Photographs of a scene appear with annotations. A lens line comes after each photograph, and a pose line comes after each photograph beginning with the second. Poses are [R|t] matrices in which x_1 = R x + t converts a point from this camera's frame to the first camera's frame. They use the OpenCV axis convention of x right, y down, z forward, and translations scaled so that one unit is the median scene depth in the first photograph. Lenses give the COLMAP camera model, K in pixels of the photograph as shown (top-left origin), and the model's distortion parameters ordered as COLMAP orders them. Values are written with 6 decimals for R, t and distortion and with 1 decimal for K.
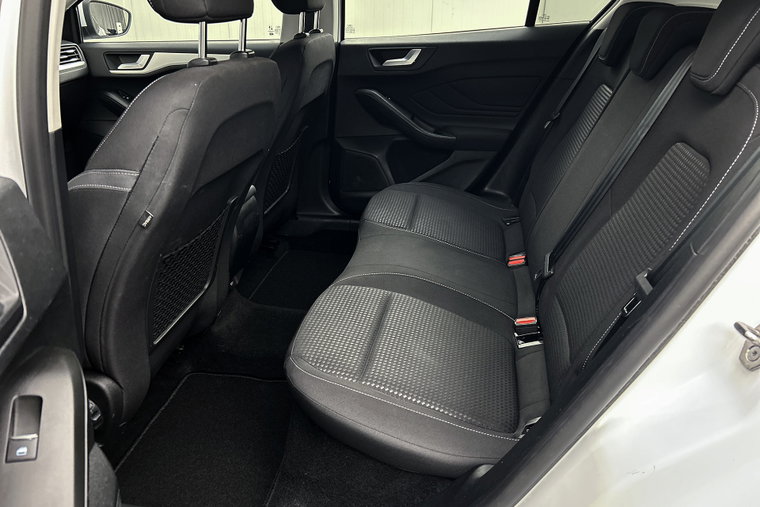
lens RADIAL K [[561.8, 0, 380.0], [0, 561.8, 253.5], [0, 0, 1]] dist [0.051094, -0.071496]
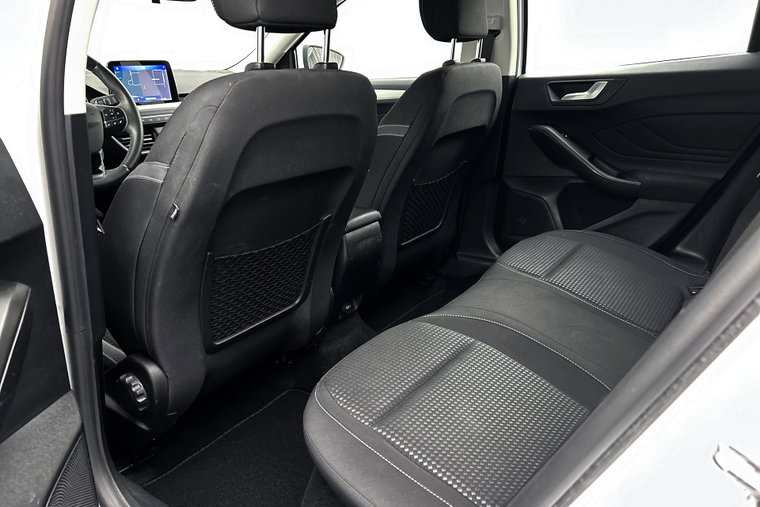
lens RADIAL K [[561.8, 0, 380.0], [0, 561.8, 253.5], [0, 0, 1]] dist [0.051094, -0.071496]
pose [[0.903433, 0.117443, -0.412330, 0.165040], [-0.154414, 0.986338, -0.057390, 0.006995], [0.399957, 0.115517, 0.909225, 0.103281]]
